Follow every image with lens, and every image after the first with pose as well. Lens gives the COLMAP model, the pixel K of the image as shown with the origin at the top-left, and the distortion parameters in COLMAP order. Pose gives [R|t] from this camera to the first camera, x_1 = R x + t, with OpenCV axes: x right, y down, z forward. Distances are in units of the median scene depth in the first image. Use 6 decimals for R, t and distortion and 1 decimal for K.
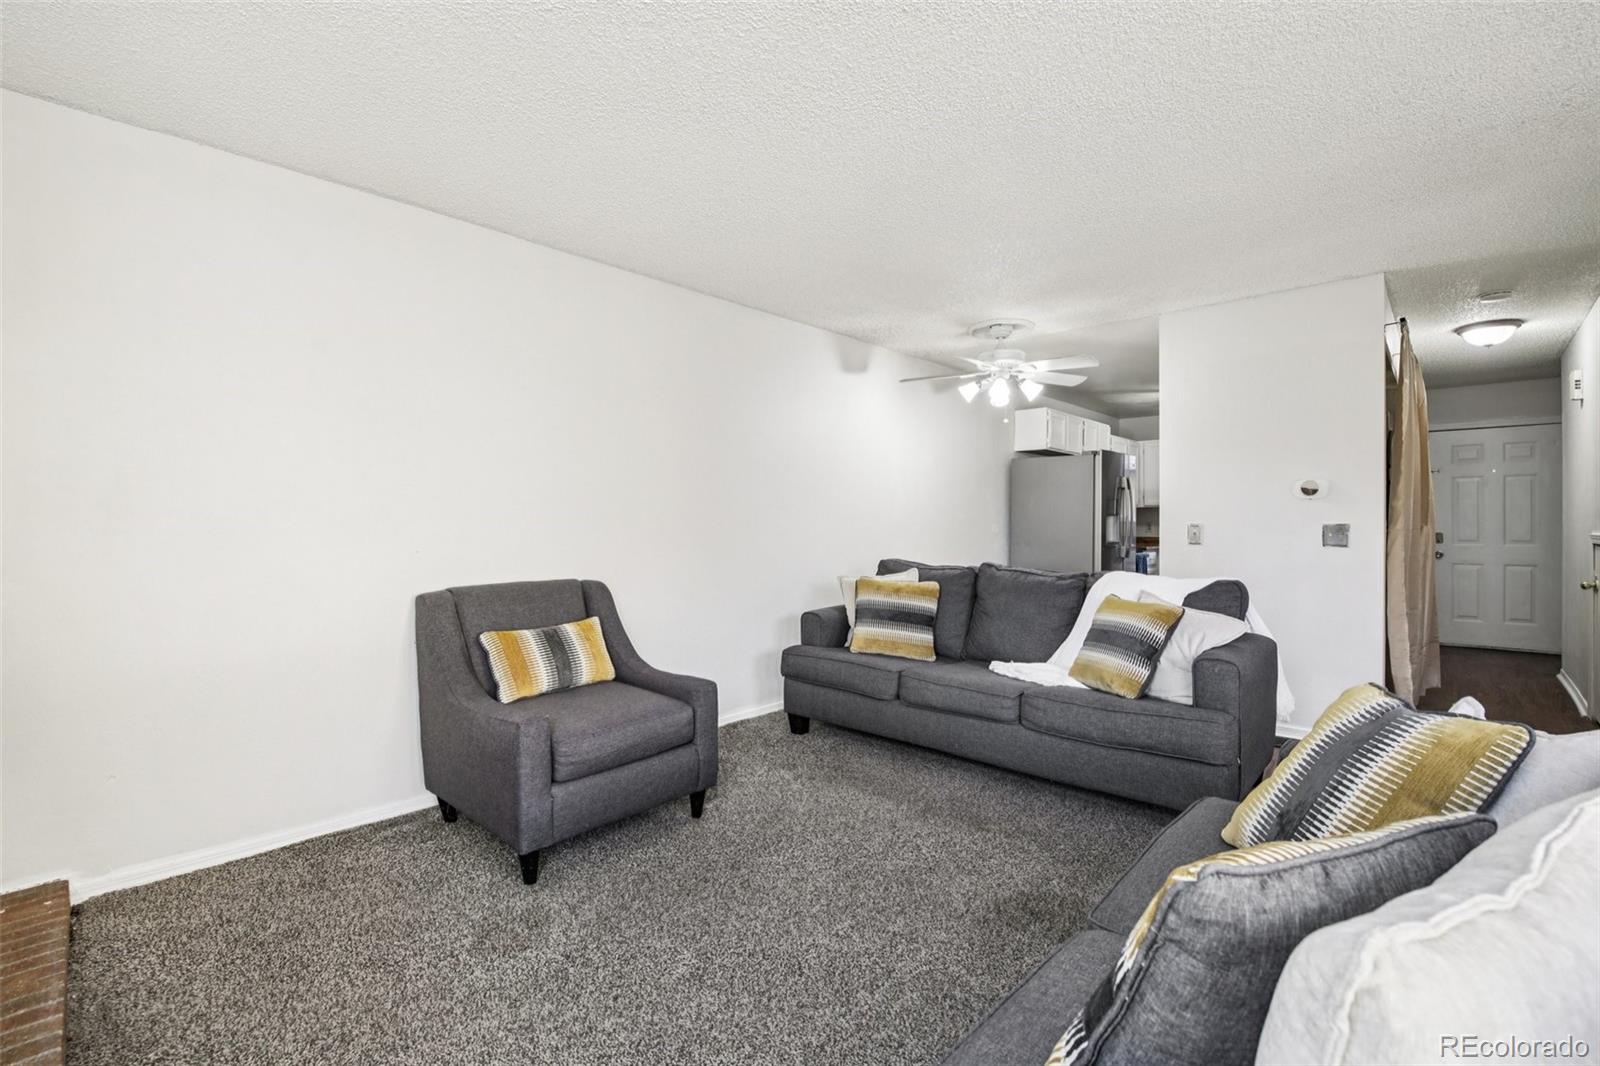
lens RADIAL K [[700.8, 0, 796.9], [0, 700.8, 528.7], [0, 0, 1]] dist [-0.012268, -0.000848]
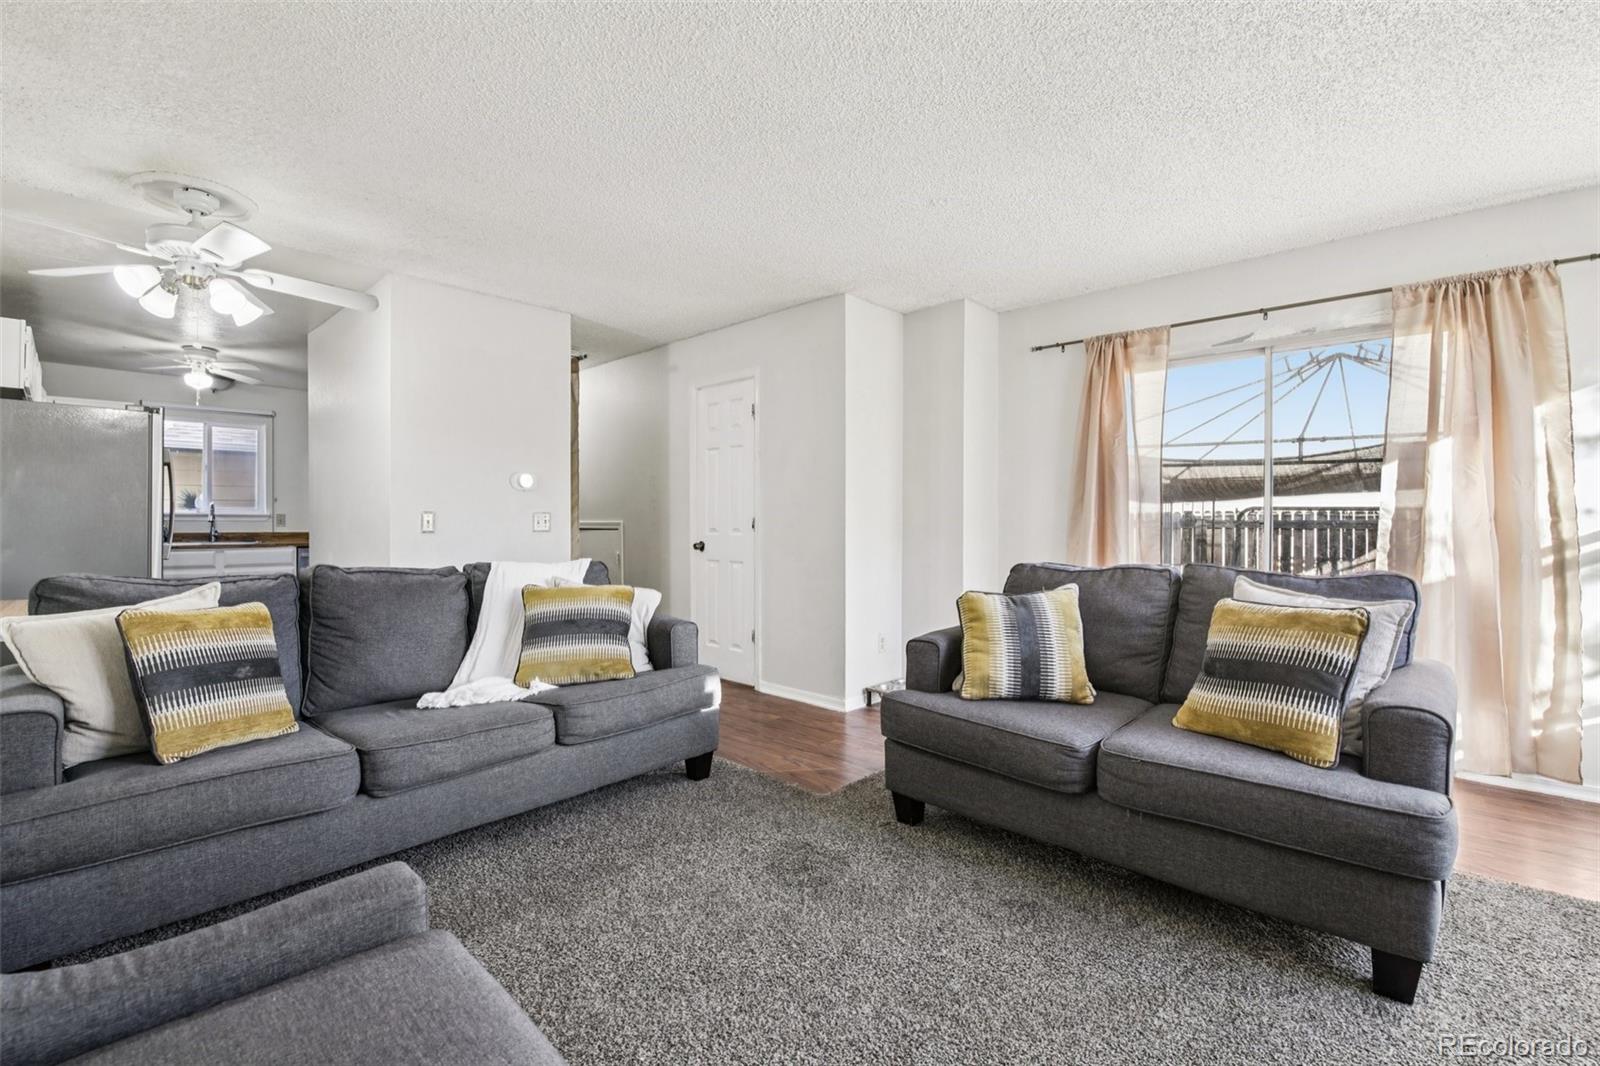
lens RADIAL K [[700.8, 0, 794.1], [0, 700.8, 518.4], [0, 0, 1]] dist [-0.012268, -0.000848]
pose [[-0.012456, 0.001053, 0.999922, -0.413684], [0.003711, 0.999993, -0.001007, 0.007051], [-0.999916, 0.003699, -0.012459, 0.572960]]
